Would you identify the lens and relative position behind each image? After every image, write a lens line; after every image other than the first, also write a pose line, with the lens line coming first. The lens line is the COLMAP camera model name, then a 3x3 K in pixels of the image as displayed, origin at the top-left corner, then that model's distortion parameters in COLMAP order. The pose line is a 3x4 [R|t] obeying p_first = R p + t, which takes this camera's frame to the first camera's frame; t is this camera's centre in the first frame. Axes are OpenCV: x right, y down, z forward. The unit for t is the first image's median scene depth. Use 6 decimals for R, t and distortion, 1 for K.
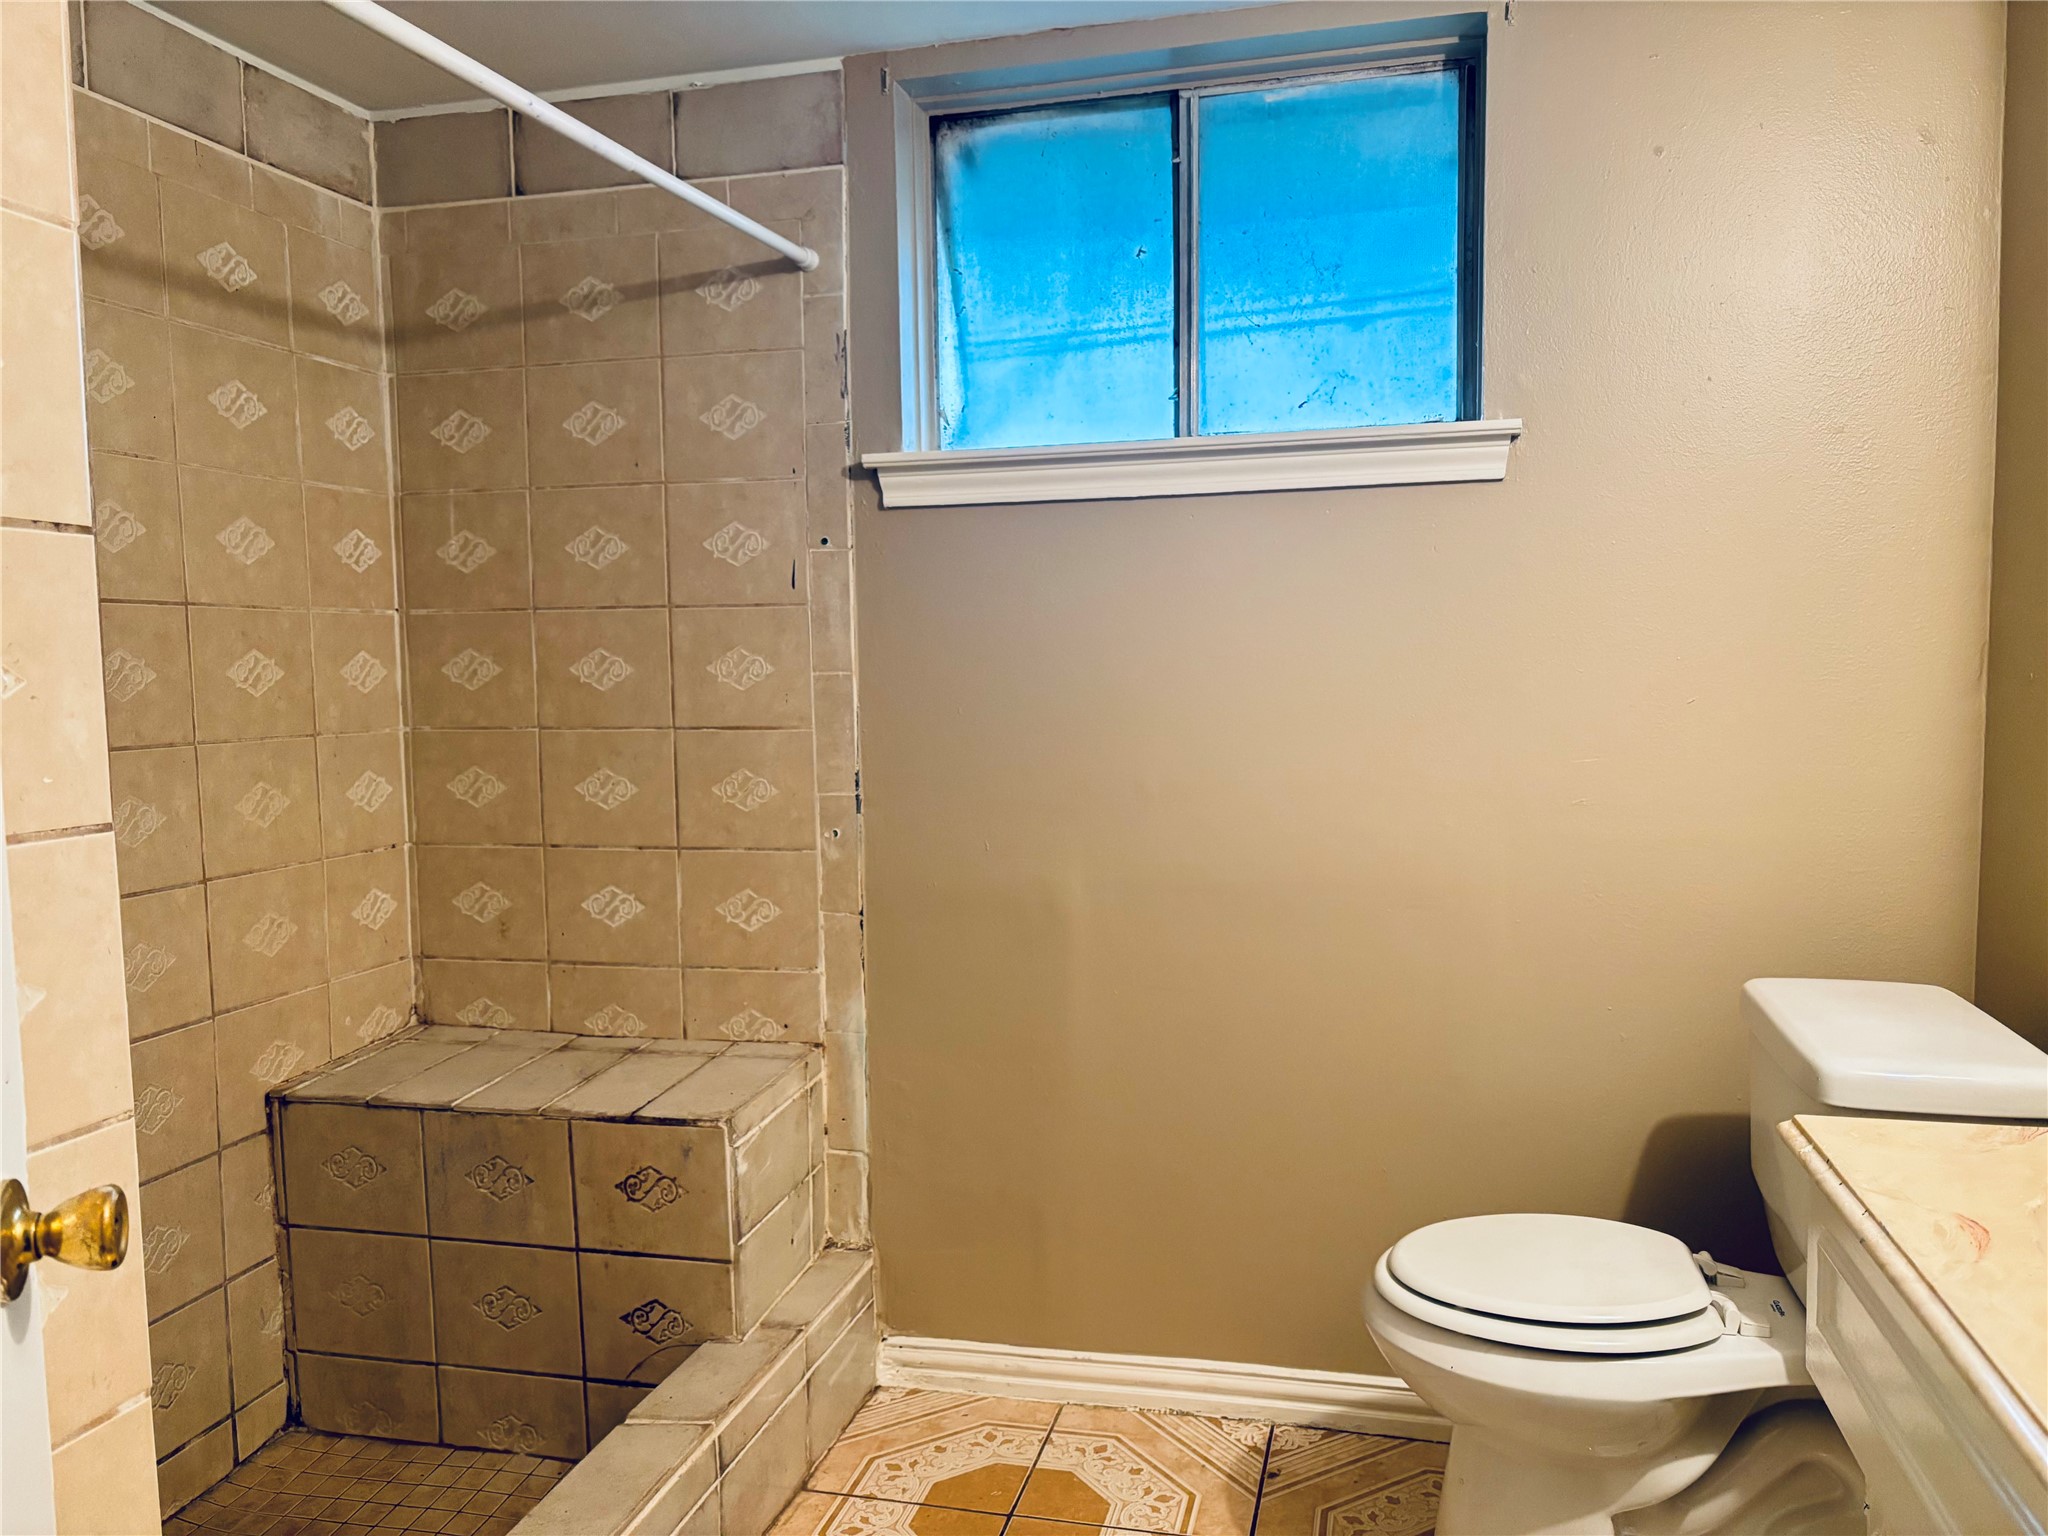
lens RADIAL K [[1497.9, 0, 1033.9], [0, 1497.9, 793.4], [0, 0, 1]] dist [0.006755, -0.003105]
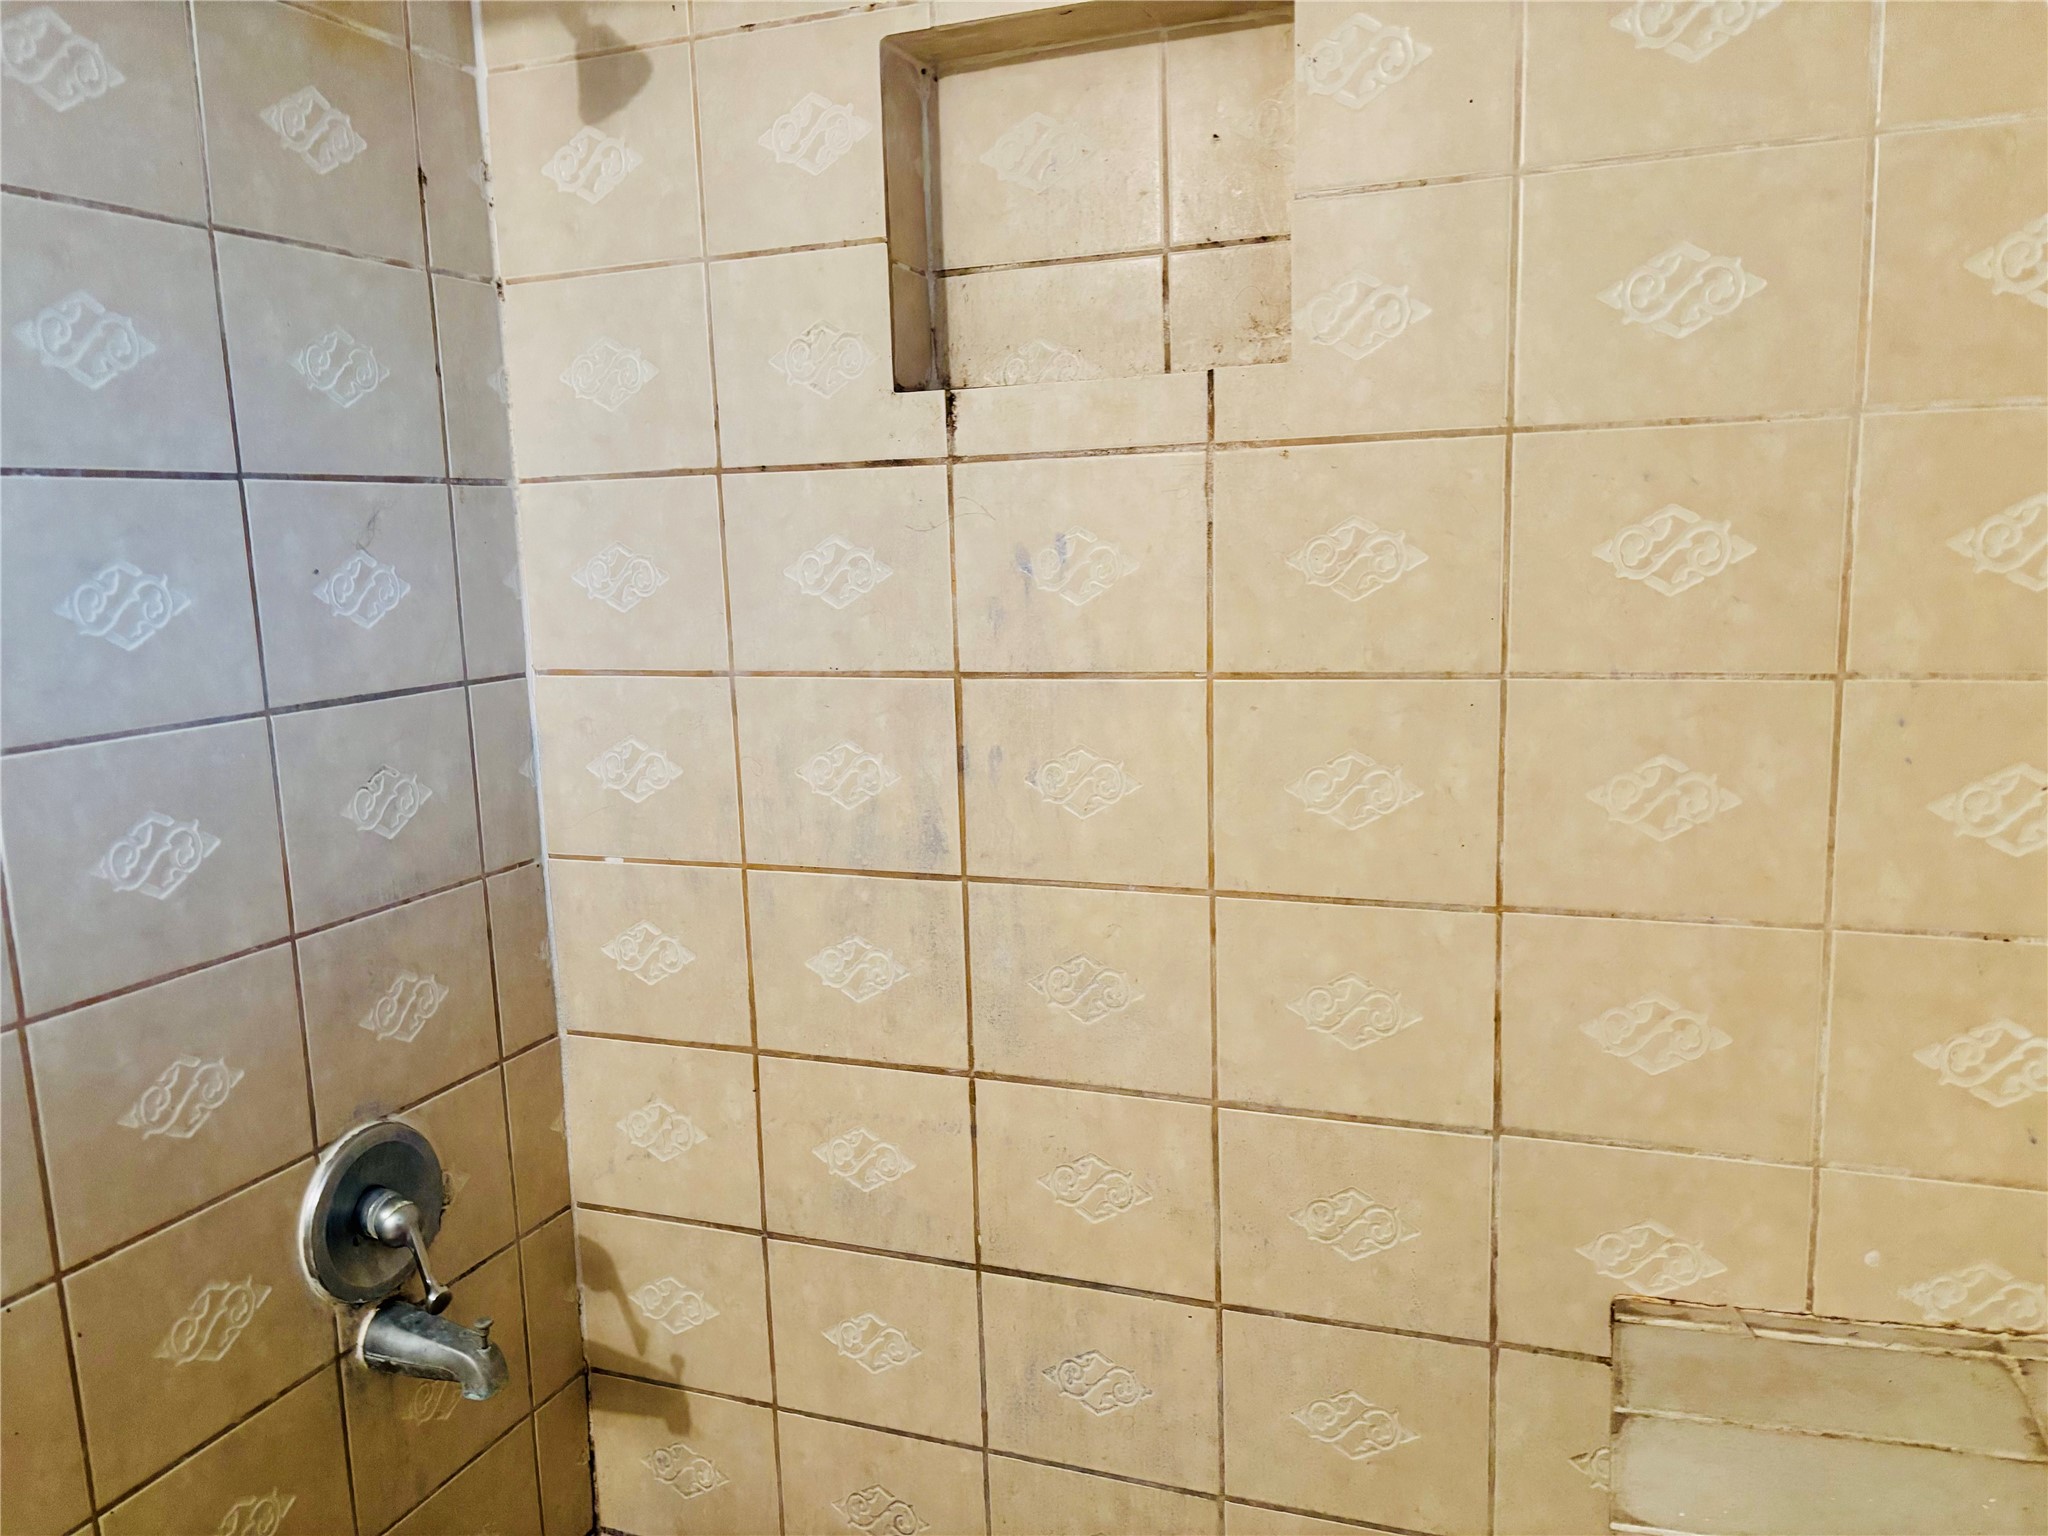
lens RADIAL K [[1497.9, 0, 1033.9], [0, 1497.9, 793.4], [0, 0, 1]] dist [0.006755, -0.003105]
pose [[-0.116403, 0.171872, -0.978218, 0.035308], [-0.059489, 0.981938, 0.179605, -0.077977], [0.991419, 0.079100, -0.104076, 0.842664]]
